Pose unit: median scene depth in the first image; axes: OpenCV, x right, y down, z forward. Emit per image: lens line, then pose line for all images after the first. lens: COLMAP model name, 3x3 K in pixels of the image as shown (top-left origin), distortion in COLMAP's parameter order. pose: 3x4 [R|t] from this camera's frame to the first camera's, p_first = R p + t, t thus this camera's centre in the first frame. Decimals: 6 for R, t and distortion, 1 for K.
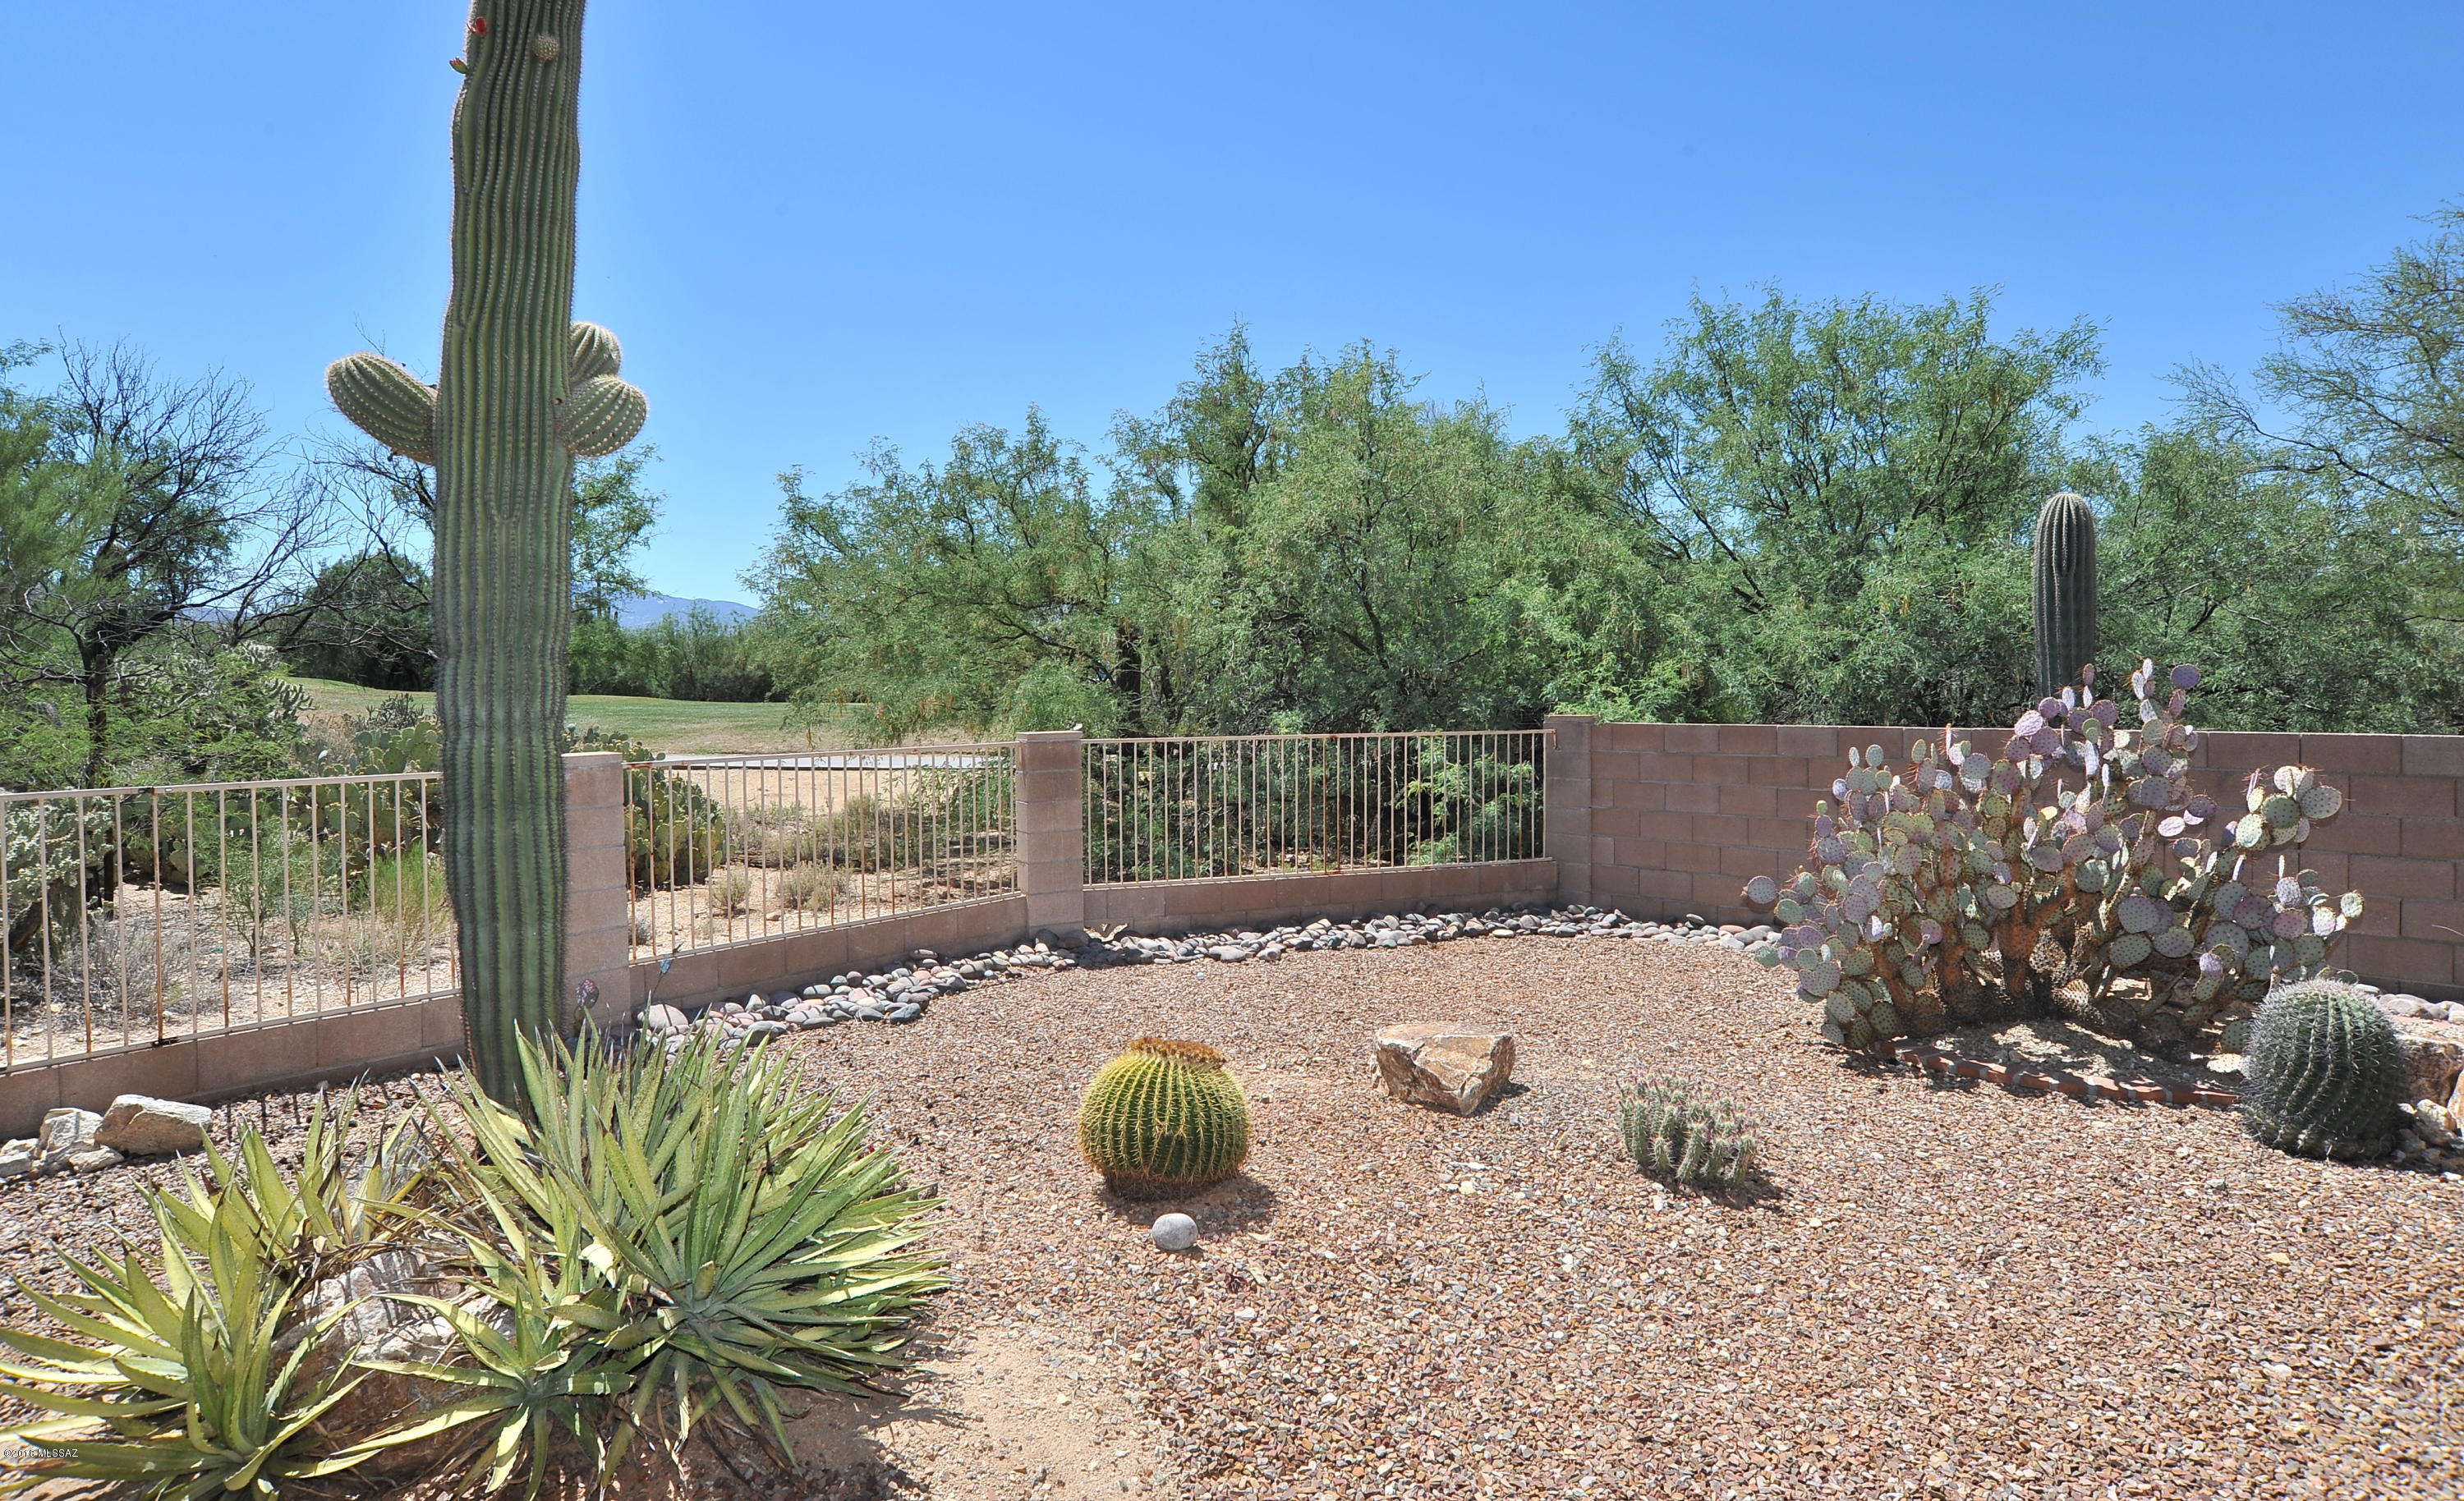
lens RADIAL K [[1252.3, 0, 1237.5], [0, 1252.3, 670.6], [0, 0, 1]] dist [-0.091179, 0.044791]
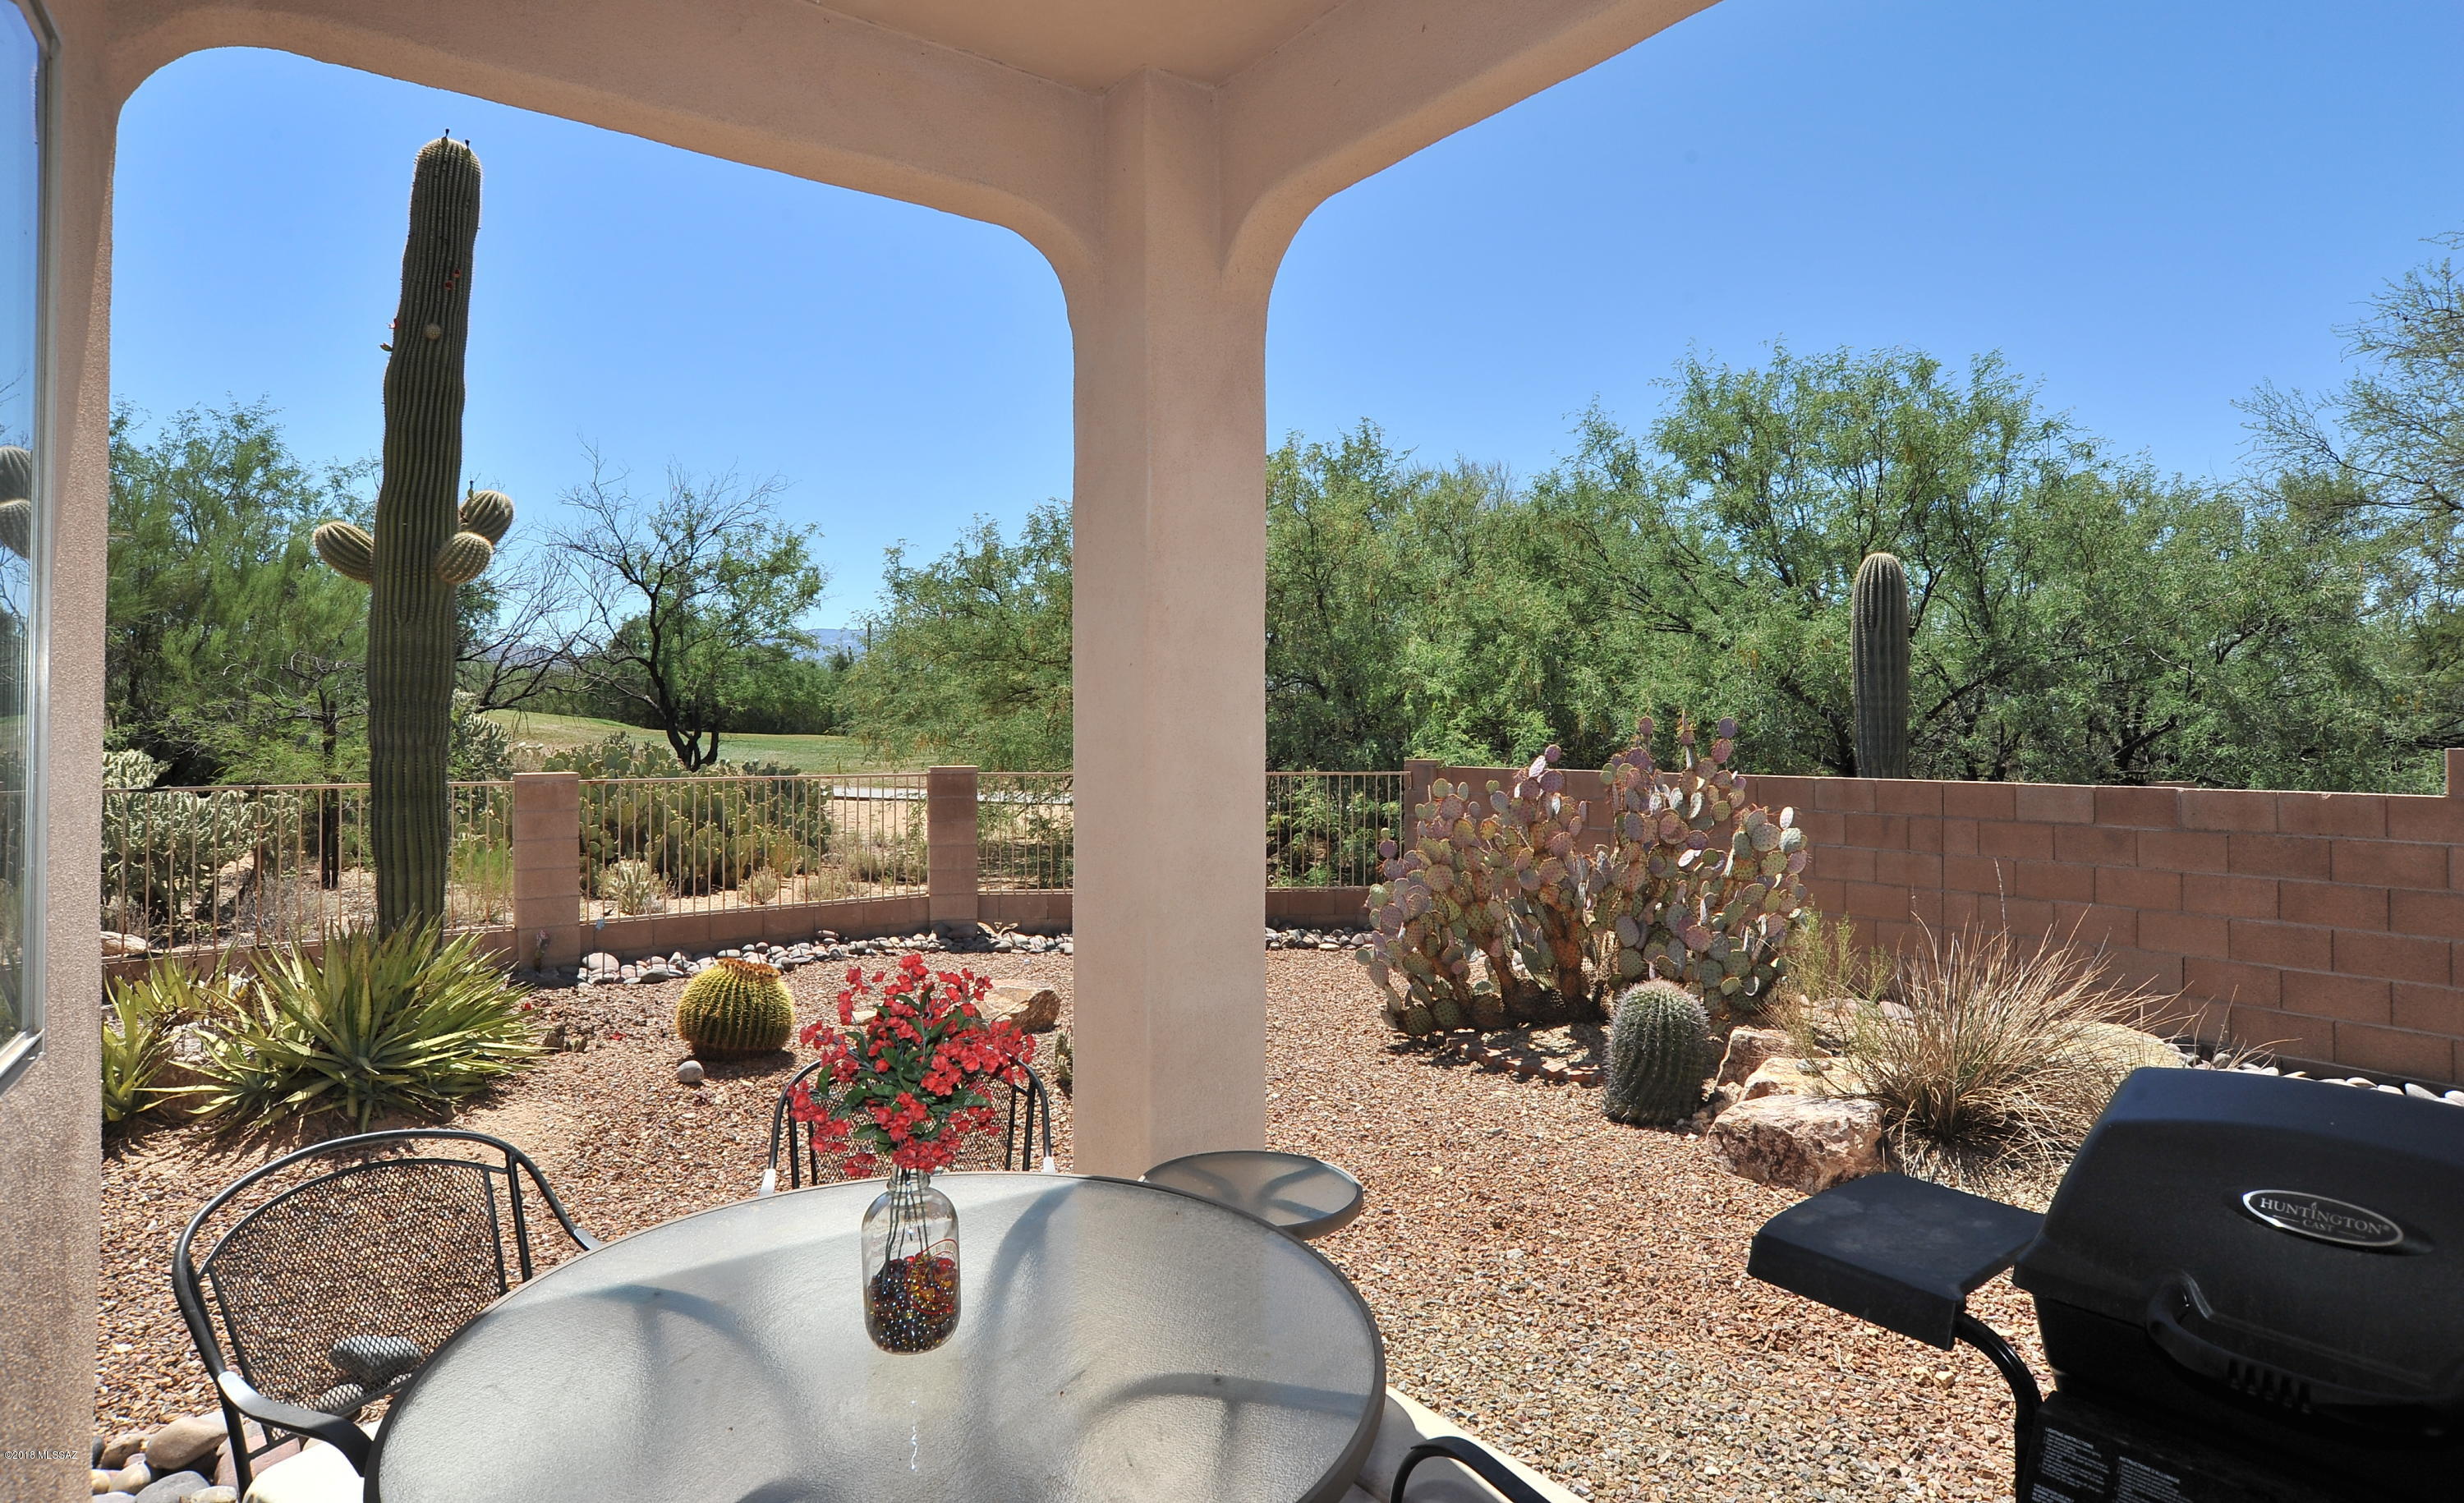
lens RADIAL K [[1252.5, 0, 1237.5], [0, 1252.5, 671.6], [0, 0, 1]] dist [-0.091179, 0.044791]
pose [[0.977737, -0.001854, -0.209826, 0.442744], [-0.005401, 0.999407, -0.033994, -0.005024], [0.209765, 0.034371, 0.977148, -0.187808]]
